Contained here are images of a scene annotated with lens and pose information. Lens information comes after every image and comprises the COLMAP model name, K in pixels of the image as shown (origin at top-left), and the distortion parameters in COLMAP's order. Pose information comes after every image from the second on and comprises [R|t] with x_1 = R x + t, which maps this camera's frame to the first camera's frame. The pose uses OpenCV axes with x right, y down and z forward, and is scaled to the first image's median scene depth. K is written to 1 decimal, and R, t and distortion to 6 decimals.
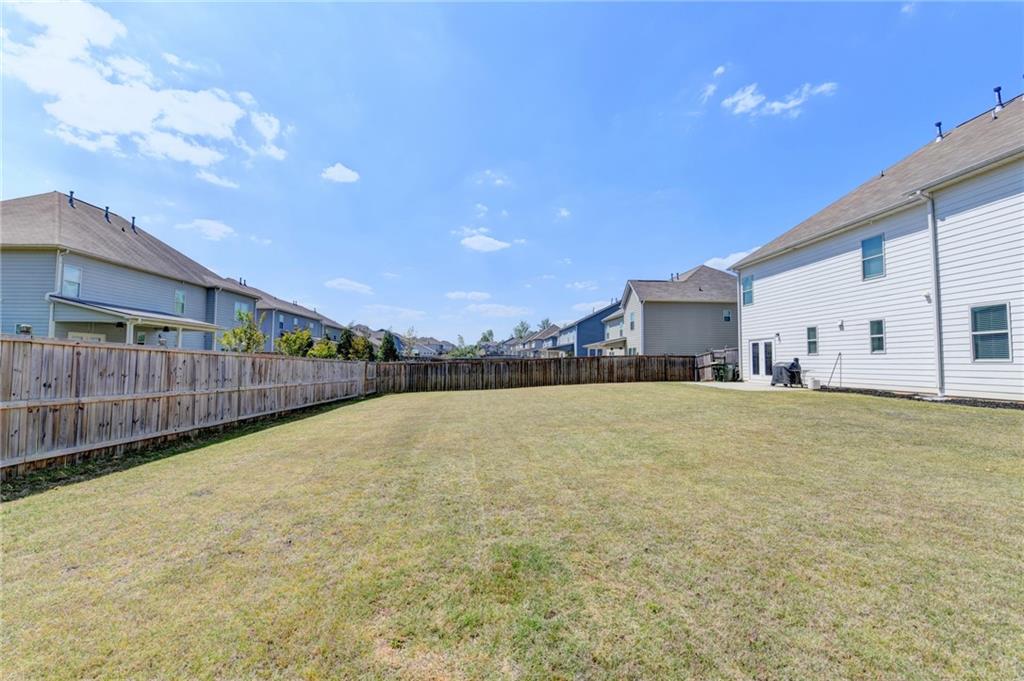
lens RADIAL K [[434.4, 0, 512.0], [0, 434.4, 340.5], [0, 0, 1]] dist [0.000331, 0.000055]
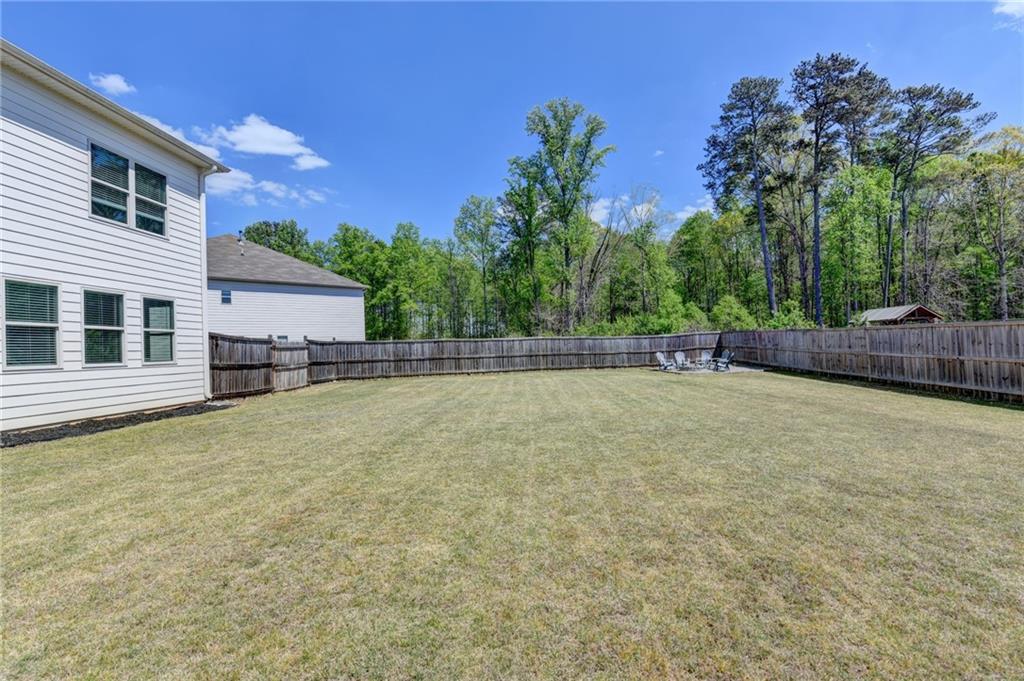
lens RADIAL K [[412.5, 0, 512.0], [0, 412.5, 340.5], [0, 0, 1]] dist [0.000189, 0.000027]
pose [[-0.984927, 0.039022, 0.168512, 0.261443], [0.027350, 0.997098, -0.071042, 0.076366], [-0.170795, -0.065363, -0.983136, 1.620962]]
